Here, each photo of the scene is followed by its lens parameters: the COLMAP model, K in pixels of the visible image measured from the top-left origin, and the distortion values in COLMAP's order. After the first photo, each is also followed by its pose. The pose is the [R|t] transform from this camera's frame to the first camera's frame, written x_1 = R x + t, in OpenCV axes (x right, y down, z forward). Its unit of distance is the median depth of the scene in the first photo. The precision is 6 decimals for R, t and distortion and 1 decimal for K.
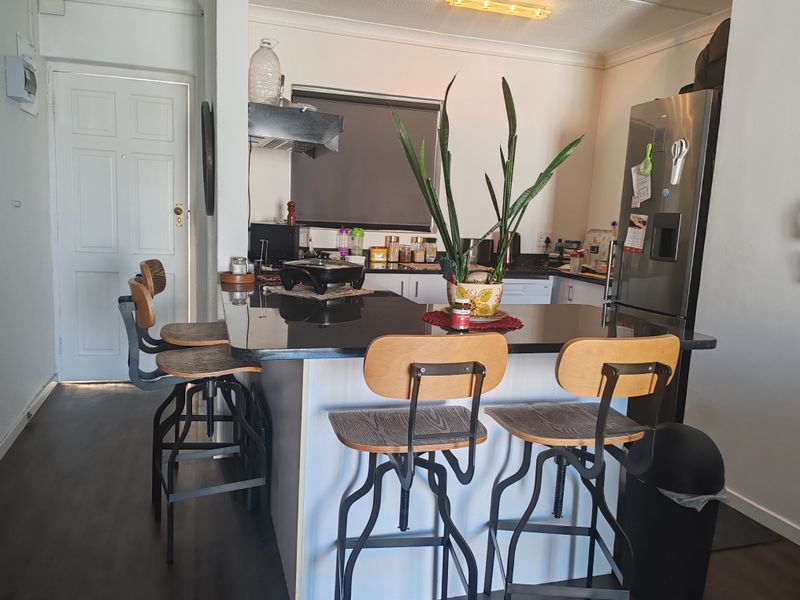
lens RADIAL K [[609.6, 0, 403.6], [0, 609.6, 306.5], [0, 0, 1]] dist [0.060540, -0.069093]
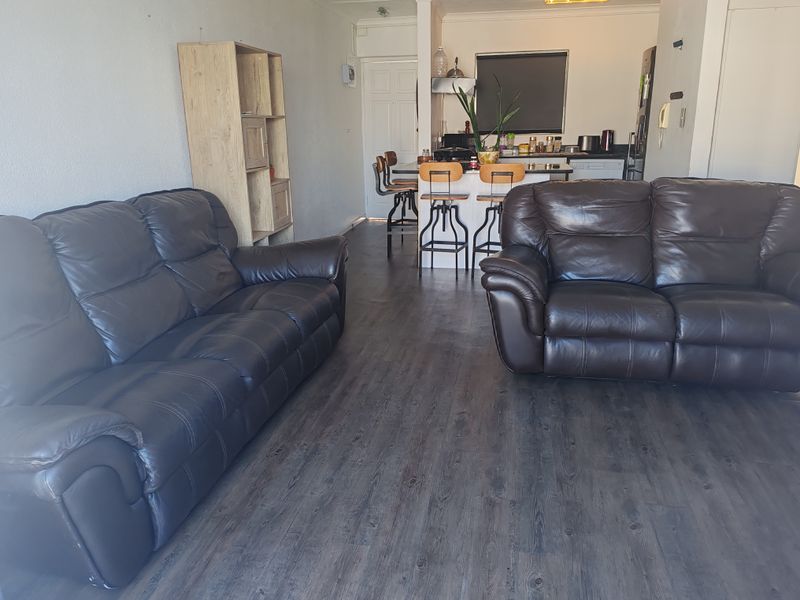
lens RADIAL K [[609.6, 0, 402.6], [0, 609.6, 295.6], [0, 0, 1]] dist [0.060540, -0.069093]
pose [[0.879642, 0.073192, -0.469971, 0.502301], [-0.016674, 0.992227, 0.123318, 0.119367], [0.475344, -0.100639, 0.874025, -0.713679]]
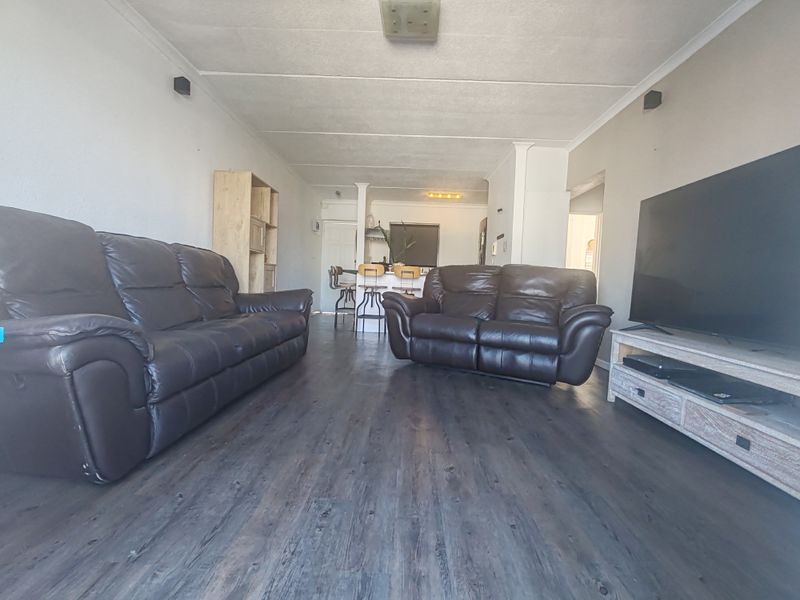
lens RADIAL K [[362.4, 0, 402.7], [0, 362.4, 295.4], [0, 0, 1]] dist [-0.004340, 0.003337]
pose [[0.947343, 0.005266, -0.320177, 0.469062], [-0.045502, 0.991933, -0.118317, 0.230332], [0.316971, 0.126655, 0.939940, -0.680591]]
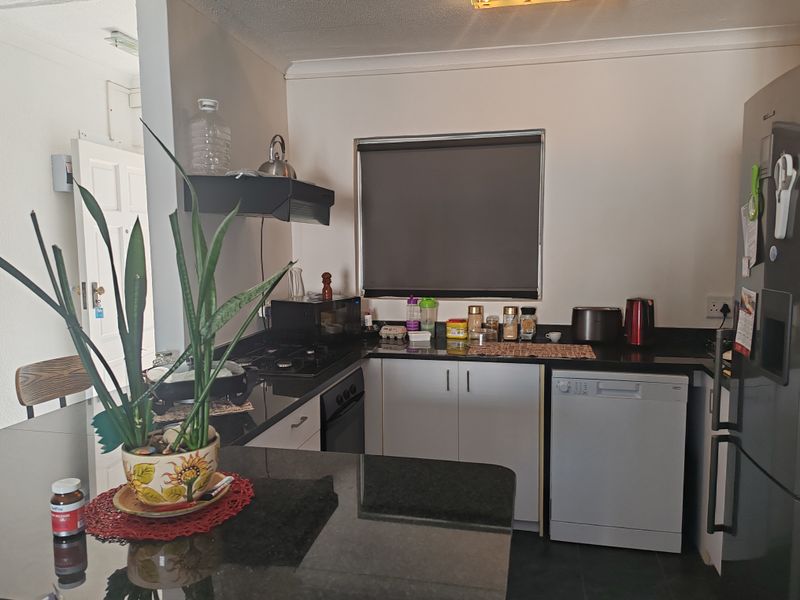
lens RADIAL K [[609.6, 0, 397.5], [0, 609.6, 301.2], [0, 0, 1]] dist [0.060540, -0.069093]
pose [[0.864353, -0.002743, -0.502877, 0.296921], [-0.030965, 0.997797, -0.058666, -0.072886], [0.501931, 0.066280, 0.862365, 0.270008]]
